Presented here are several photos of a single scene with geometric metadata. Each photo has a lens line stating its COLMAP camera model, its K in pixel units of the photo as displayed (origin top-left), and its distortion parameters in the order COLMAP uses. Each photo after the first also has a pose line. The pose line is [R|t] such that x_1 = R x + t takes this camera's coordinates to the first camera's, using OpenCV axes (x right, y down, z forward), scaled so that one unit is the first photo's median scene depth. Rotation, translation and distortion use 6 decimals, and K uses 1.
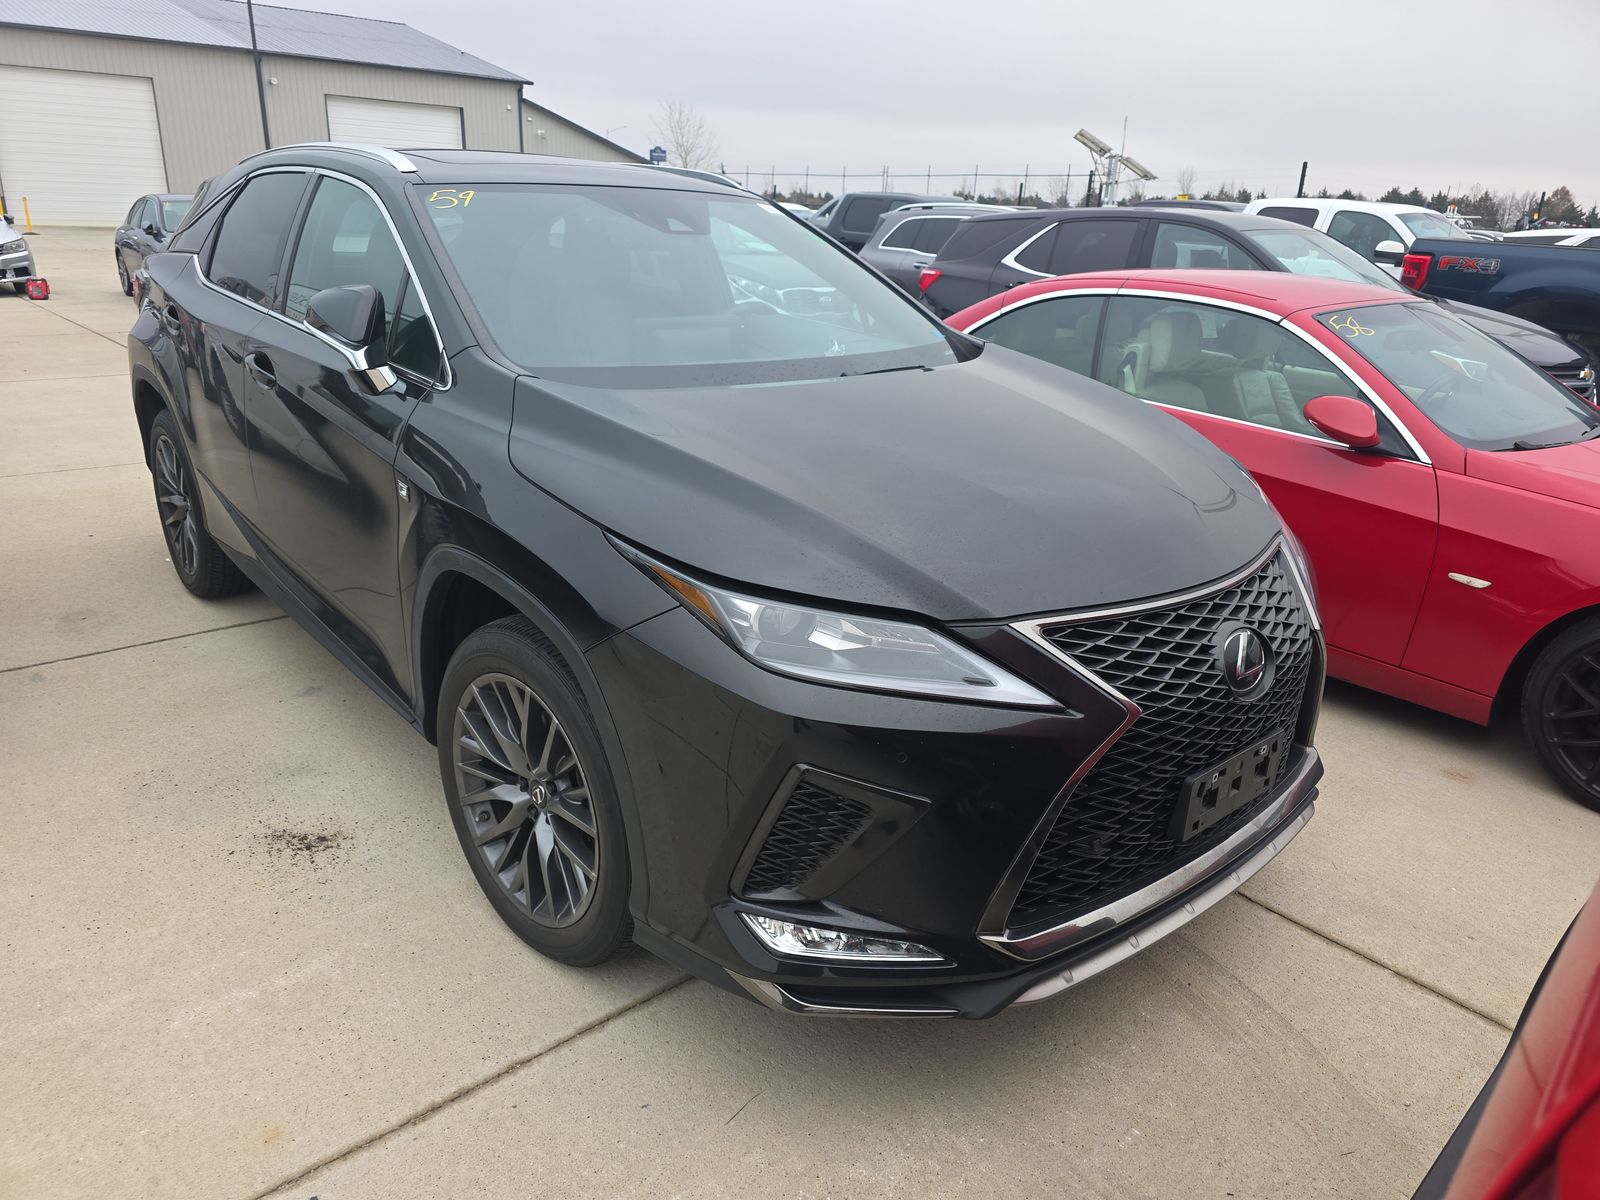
lens RADIAL K [[1085.6, 0, 800.0], [0, 1085.6, 600.0], [0, 0, 1]] dist [0.044601, -0.036625]
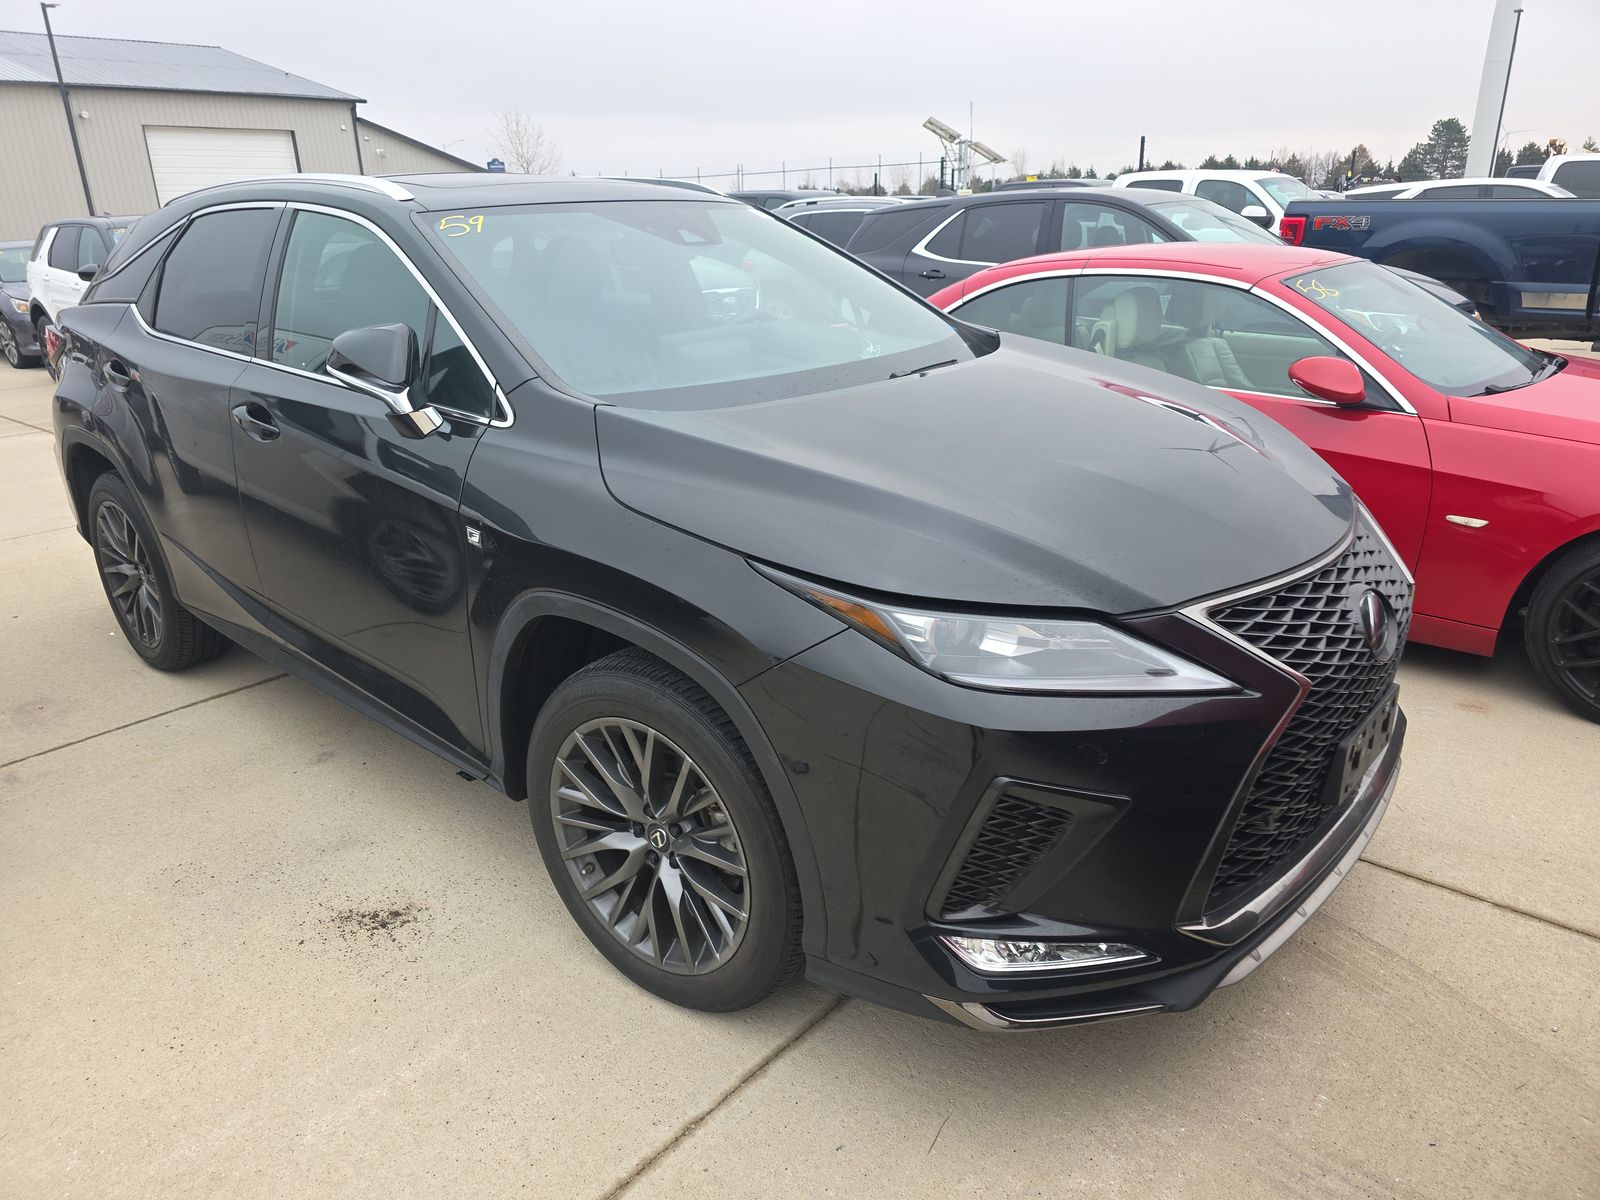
lens RADIAL K [[1082.5, 0, 797.6], [0, 1082.5, 593.1], [0, 0, 1]] dist [0.047990, -0.040254]
pose [[0.988898, -0.103726, 0.106403, -0.179340], [0.104132, 0.994562, 0.001744, -0.022446], [-0.106006, 0.009355, 0.994322, 0.033811]]
